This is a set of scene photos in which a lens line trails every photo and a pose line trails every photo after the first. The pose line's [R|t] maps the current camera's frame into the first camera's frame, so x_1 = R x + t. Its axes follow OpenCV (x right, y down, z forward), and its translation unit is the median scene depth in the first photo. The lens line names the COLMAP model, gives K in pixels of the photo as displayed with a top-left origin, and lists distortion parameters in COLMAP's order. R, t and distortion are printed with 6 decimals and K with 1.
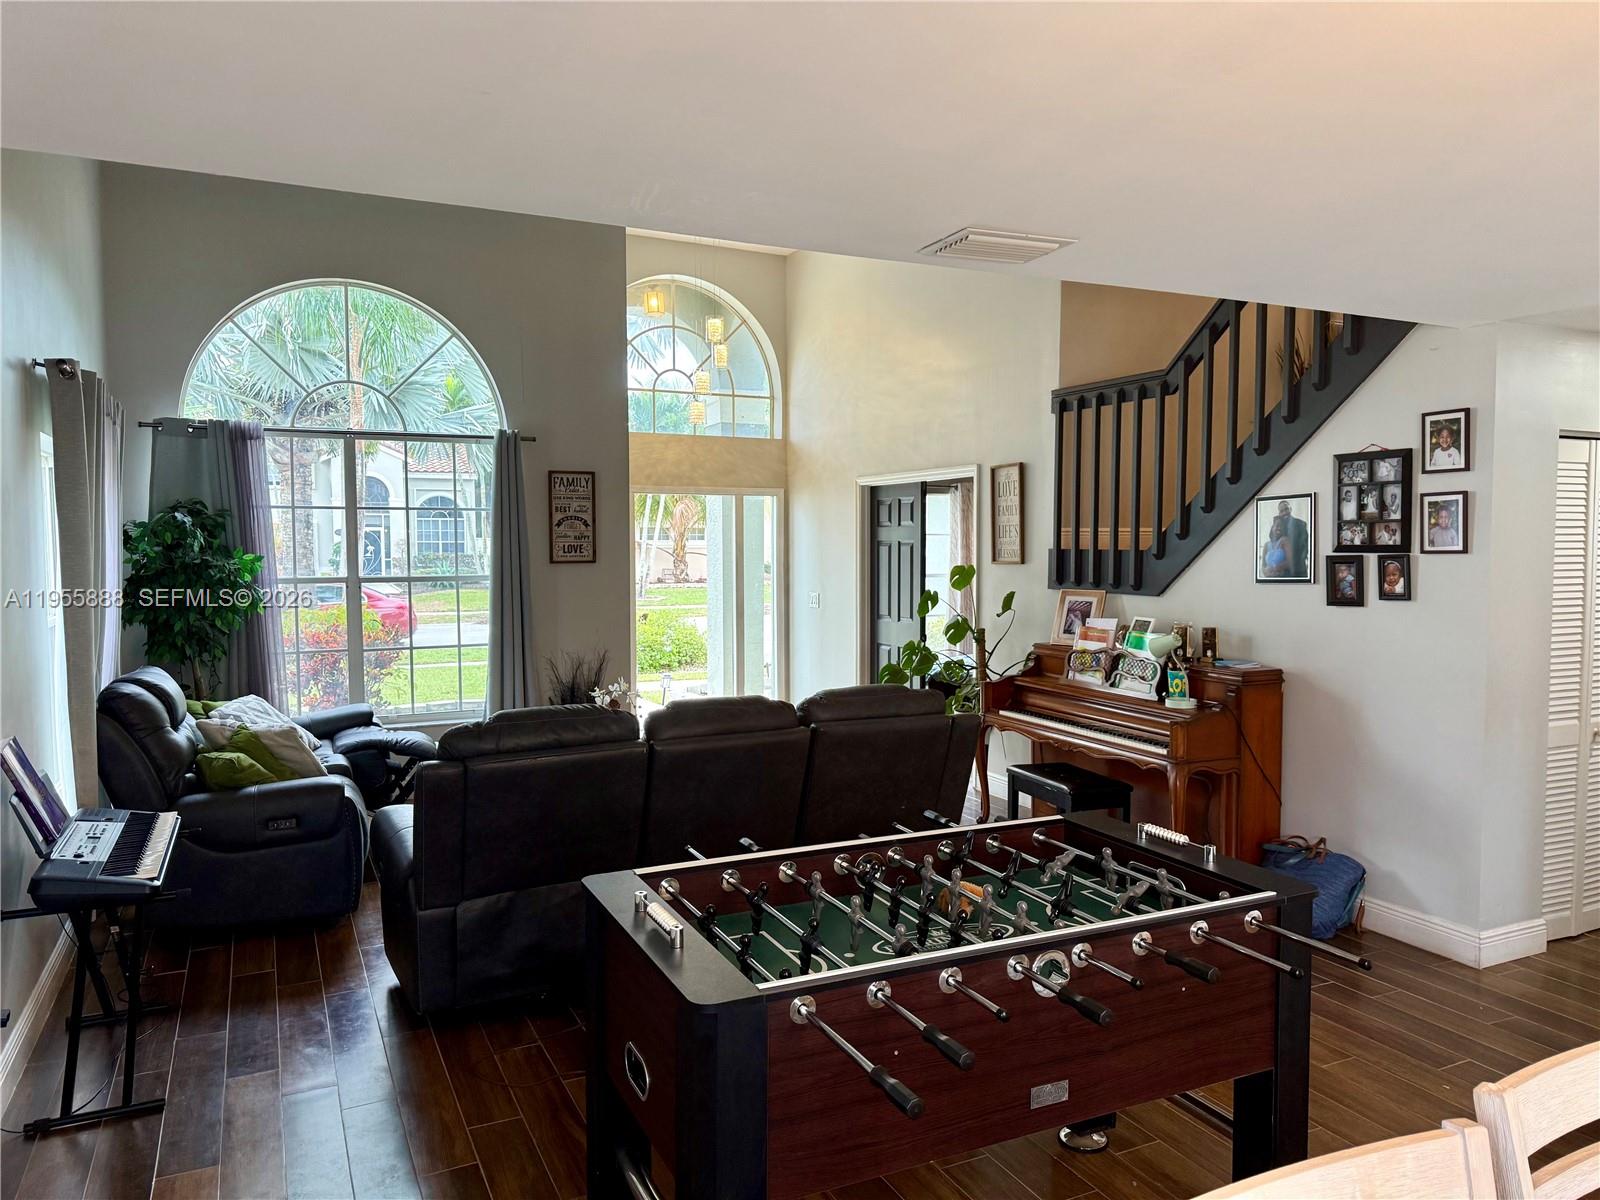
lens RADIAL K [[1134.5, 0, 809.0], [0, 1134.5, 607.3], [0, 0, 1]] dist [0.020809, -0.024734]
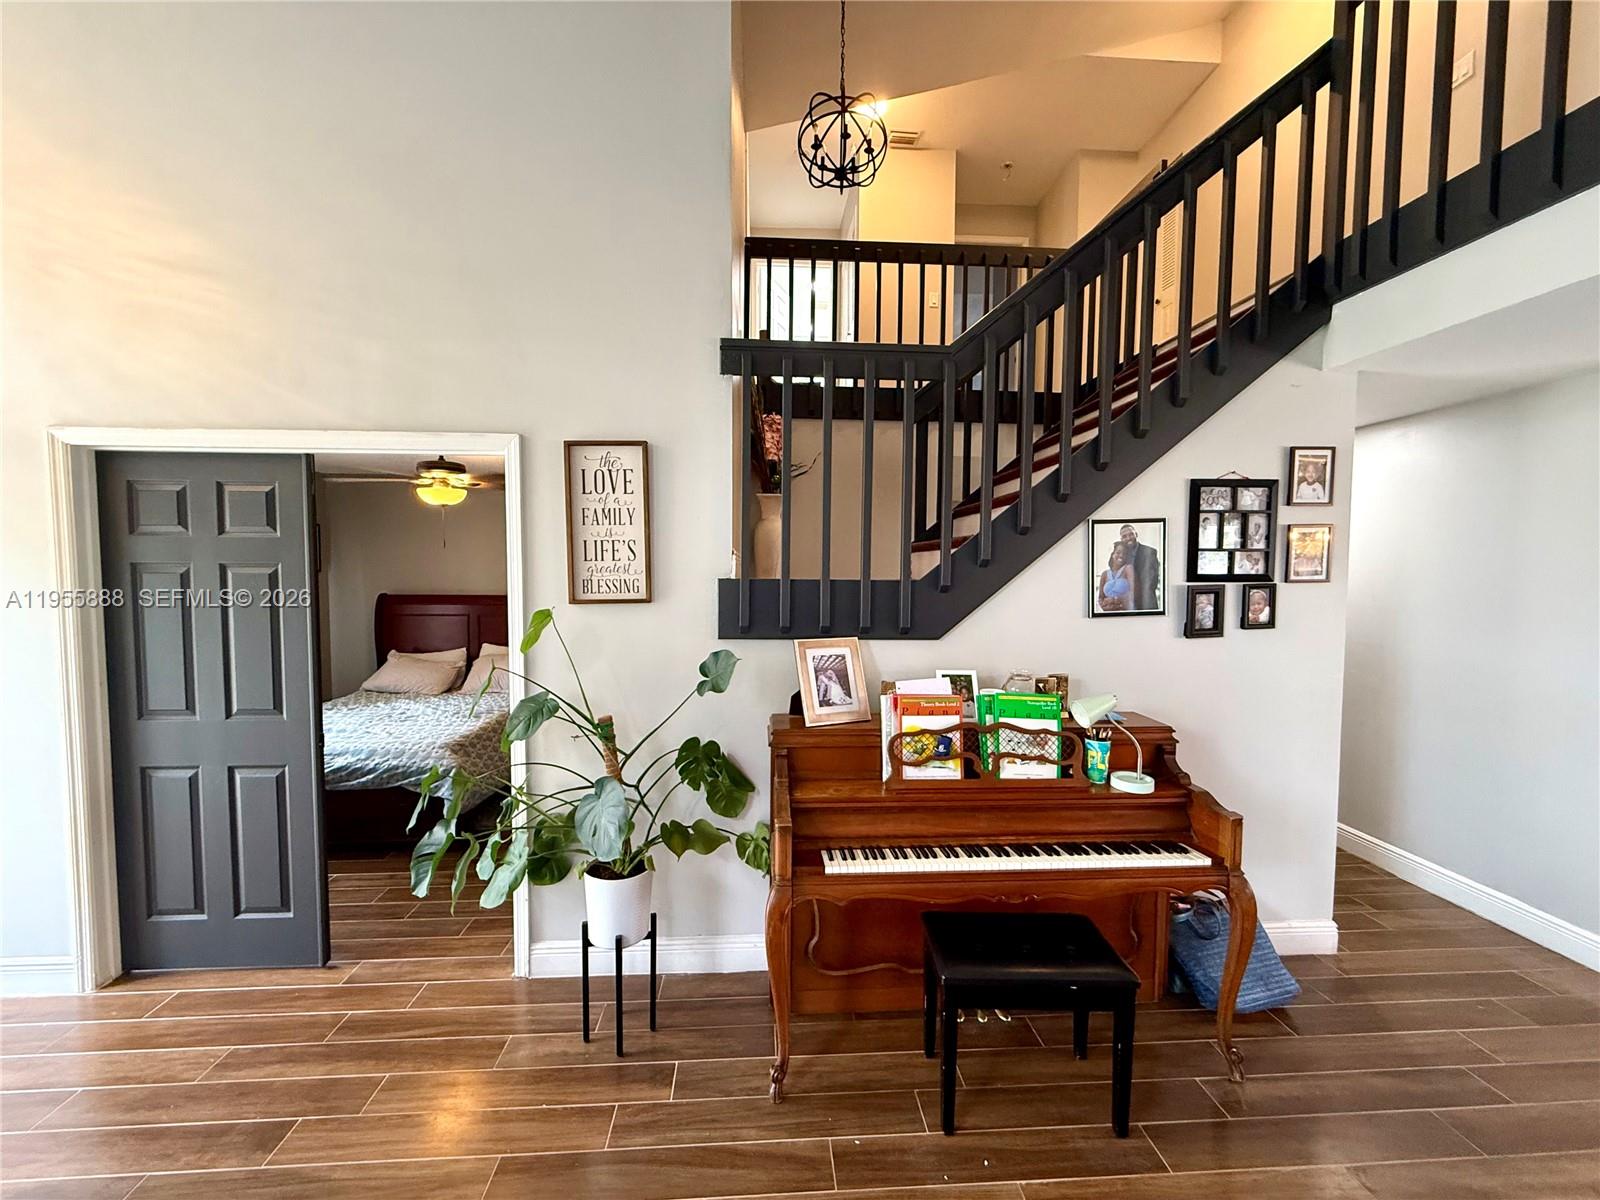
lens RADIAL K [[653.7, 0, 794.9], [0, 653.7, 589.7], [0, 0, 1]] dist [-0.001097, 0.000388]
pose [[0.384287, -0.027808, 0.922795, -0.168888], [0.046368, 0.998866, 0.010790, -0.064714], [-0.922048, 0.038642, 0.385141, 1.123452]]
